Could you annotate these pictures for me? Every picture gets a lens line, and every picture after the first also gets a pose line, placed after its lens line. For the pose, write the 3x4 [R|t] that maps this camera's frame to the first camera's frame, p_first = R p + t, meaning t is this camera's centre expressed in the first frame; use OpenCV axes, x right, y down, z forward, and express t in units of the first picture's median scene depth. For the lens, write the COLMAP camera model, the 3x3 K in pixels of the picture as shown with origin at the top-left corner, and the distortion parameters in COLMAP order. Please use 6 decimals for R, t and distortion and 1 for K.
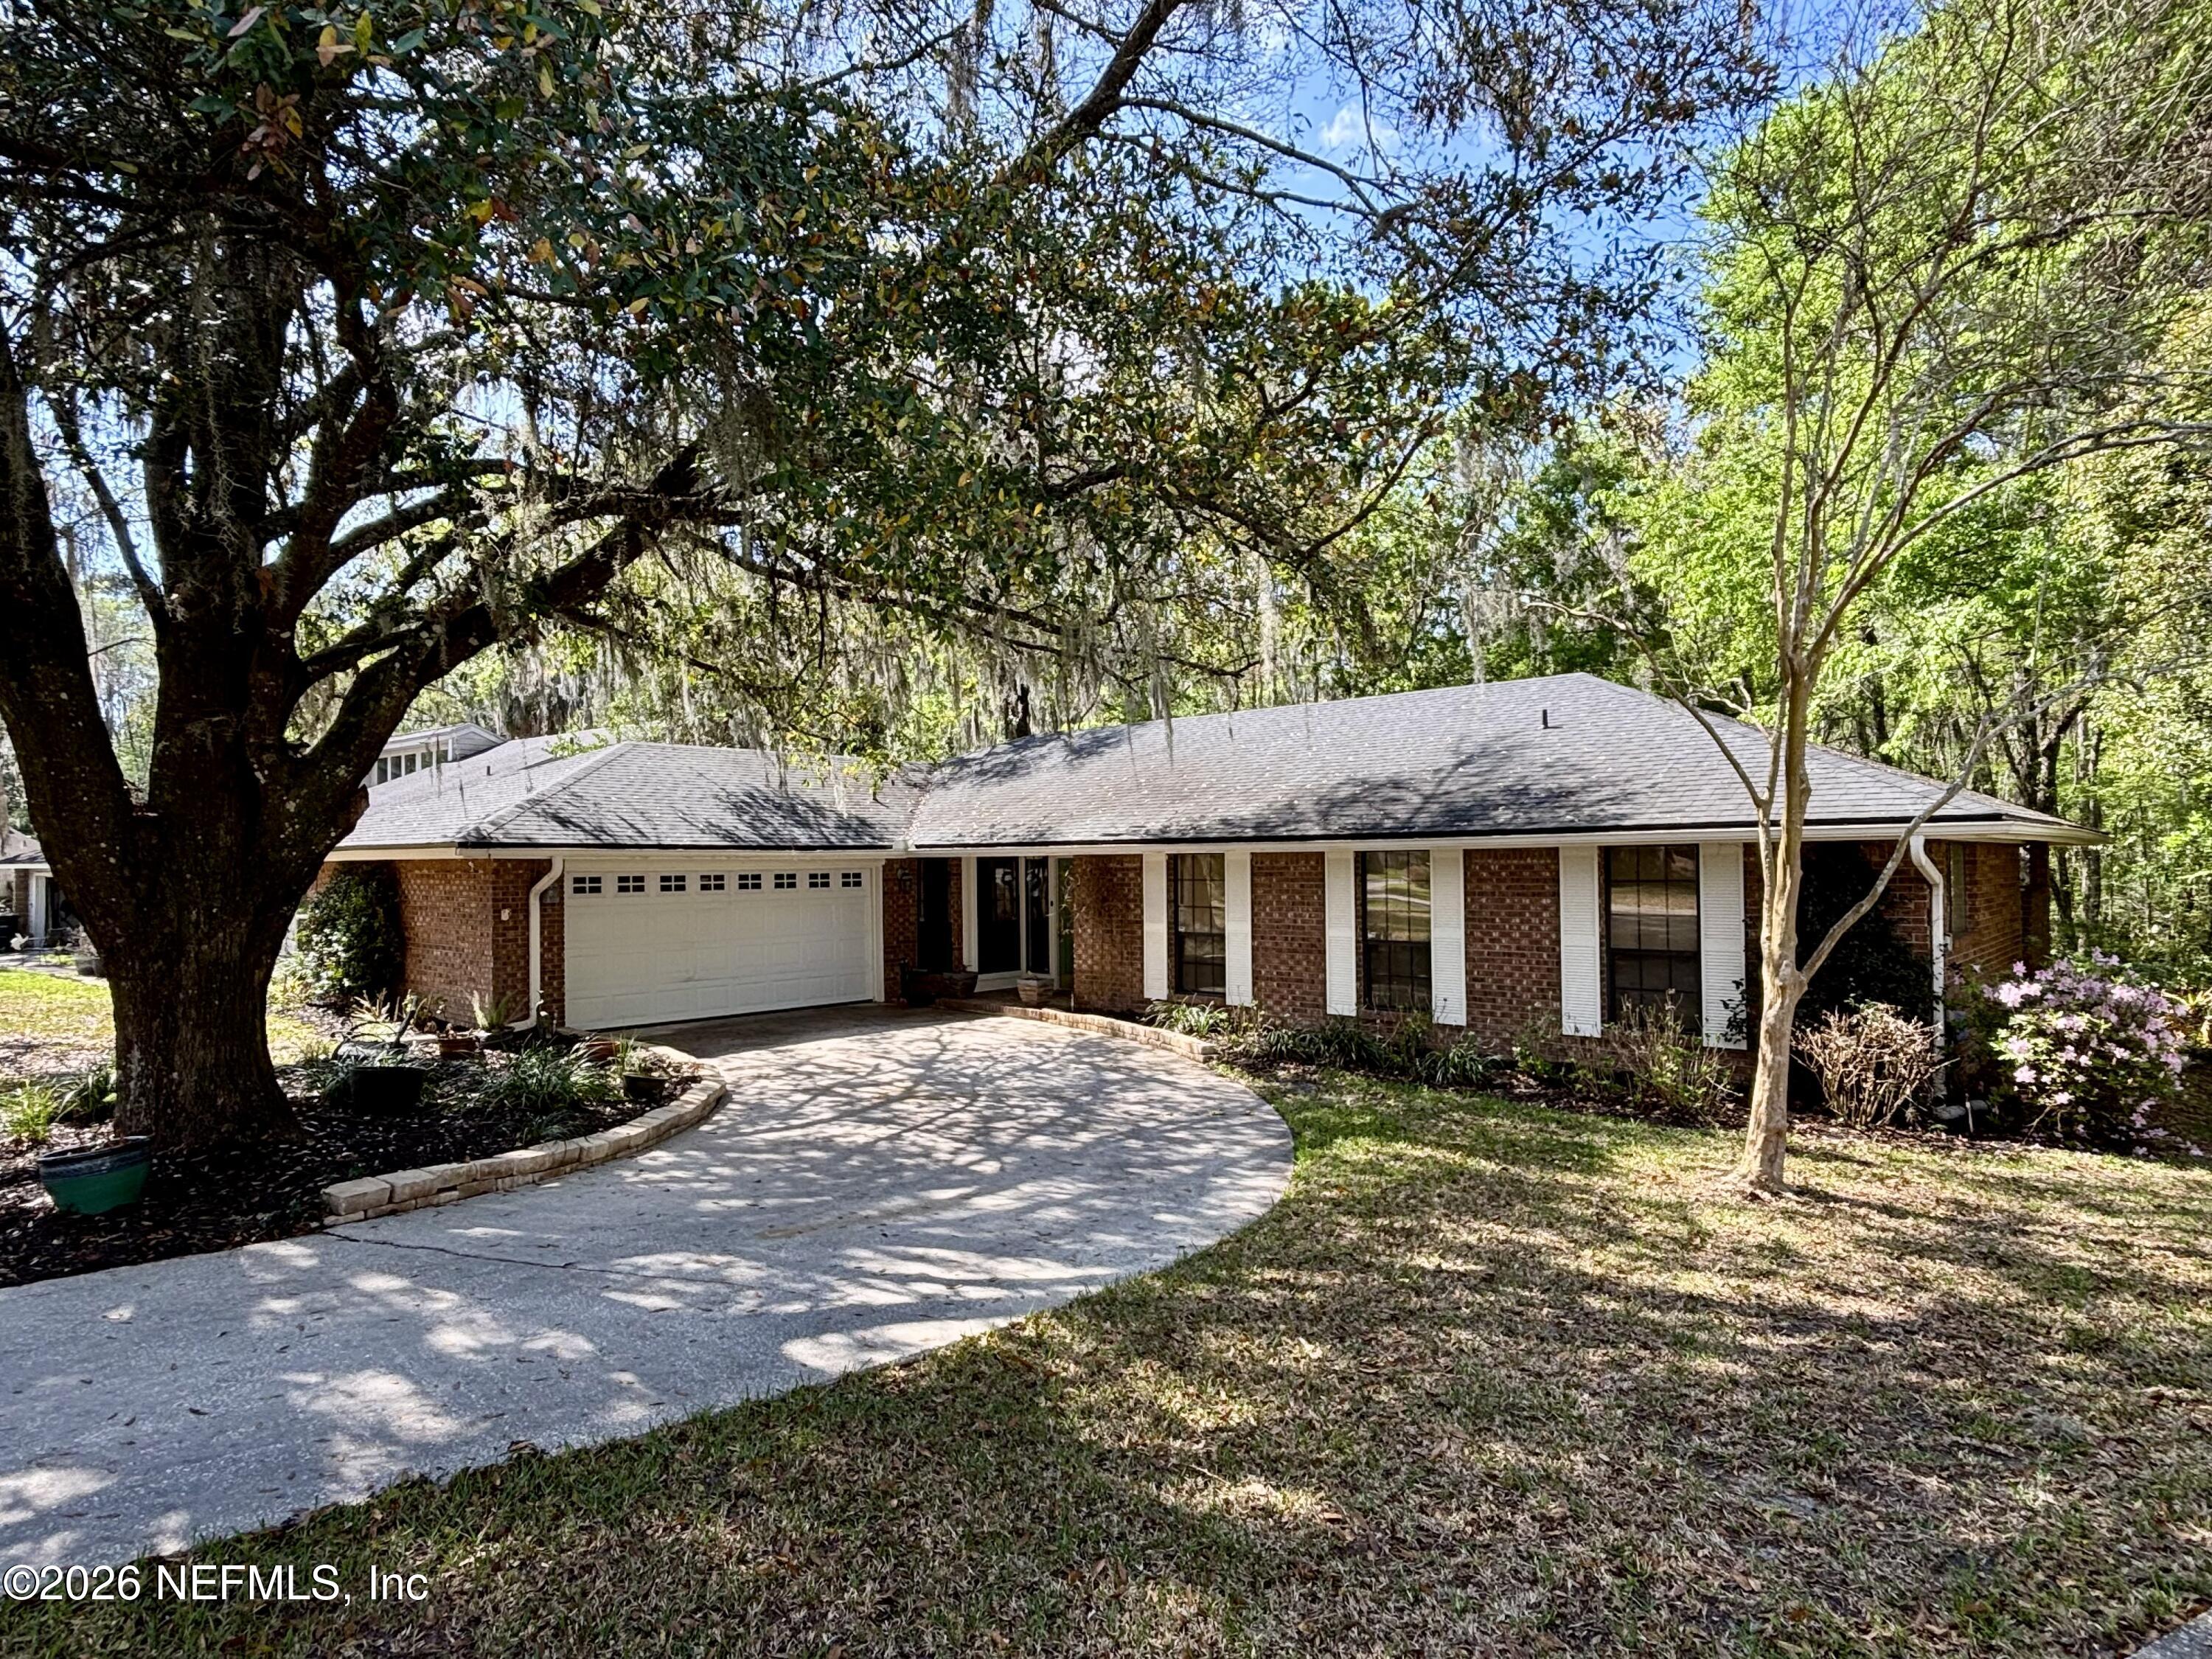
lens RADIAL K [[1240.1, 0, 1106.0], [0, 1240.1, 829.5], [0, 0, 1]] dist [0.003021, -0.003188]
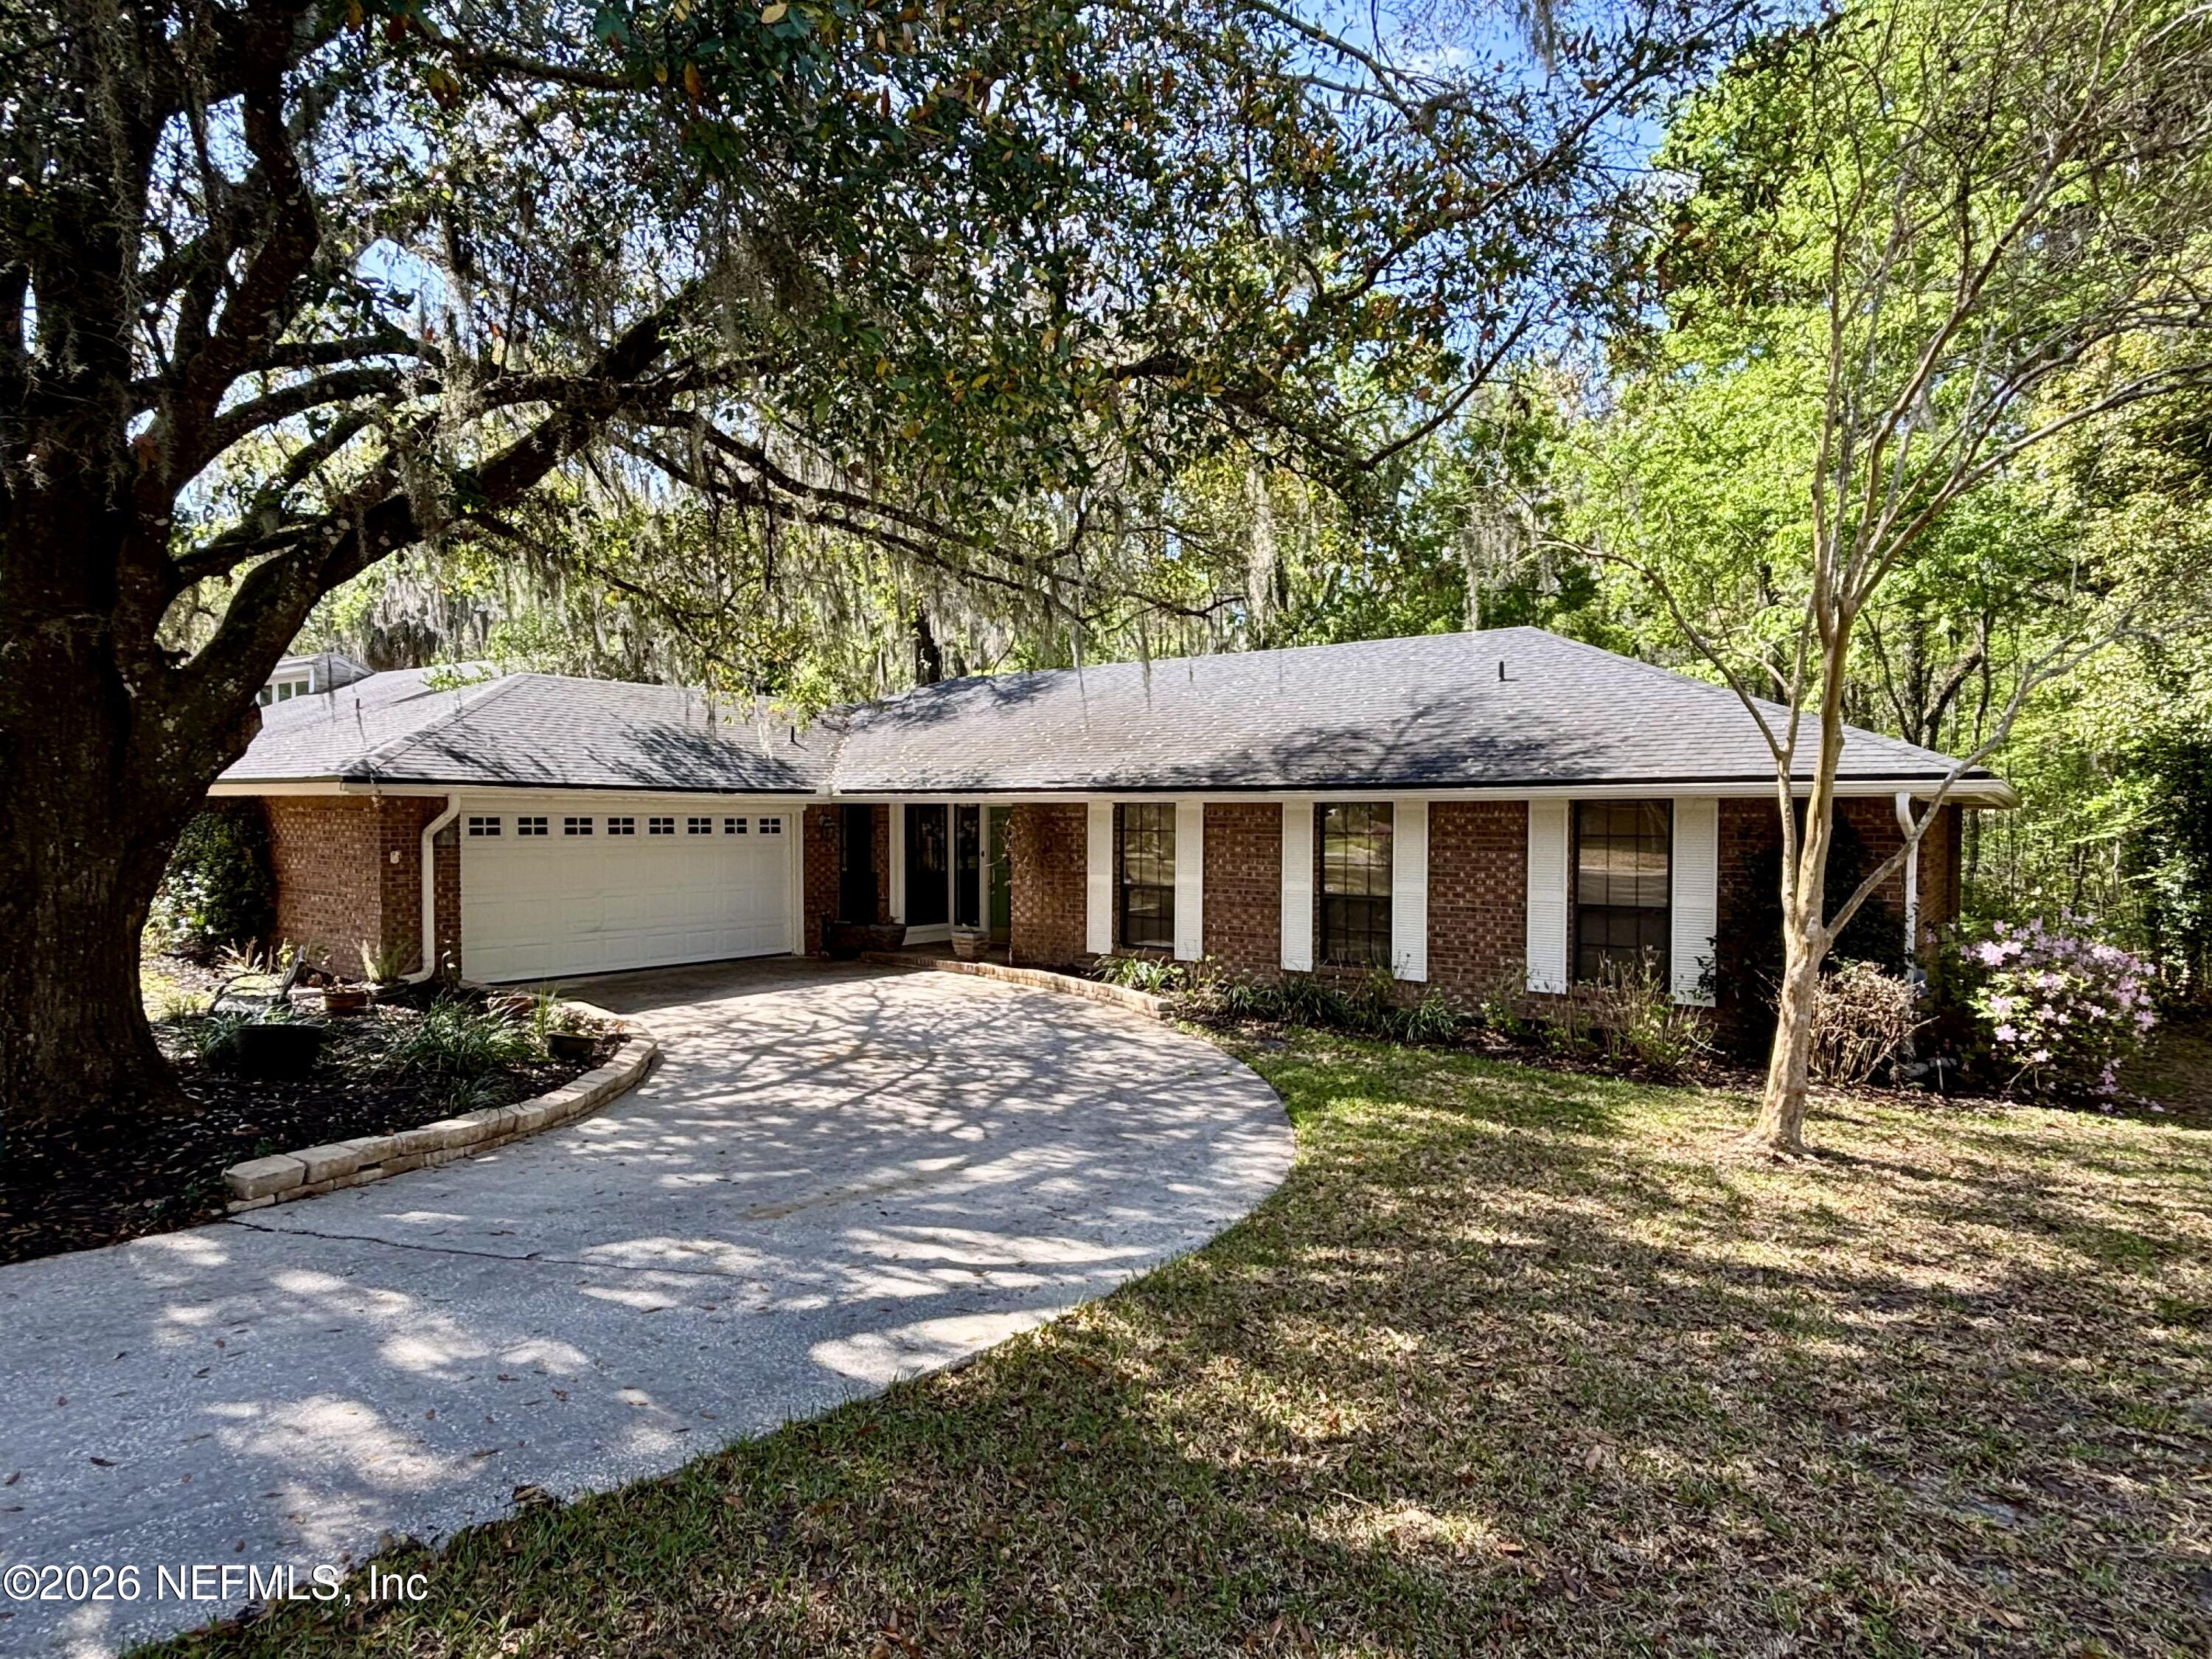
lens RADIAL K [[1244.1, 0, 1106.0], [0, 1244.1, 829.5], [0, 0, 1]] dist [-0.002128, 0.003210]
pose [[0.995864, 0.014028, 0.089768, -0.075638], [-0.017350, 0.999189, 0.036341, 0.009747], [-0.089186, -0.037748, 0.995299, 0.072368]]
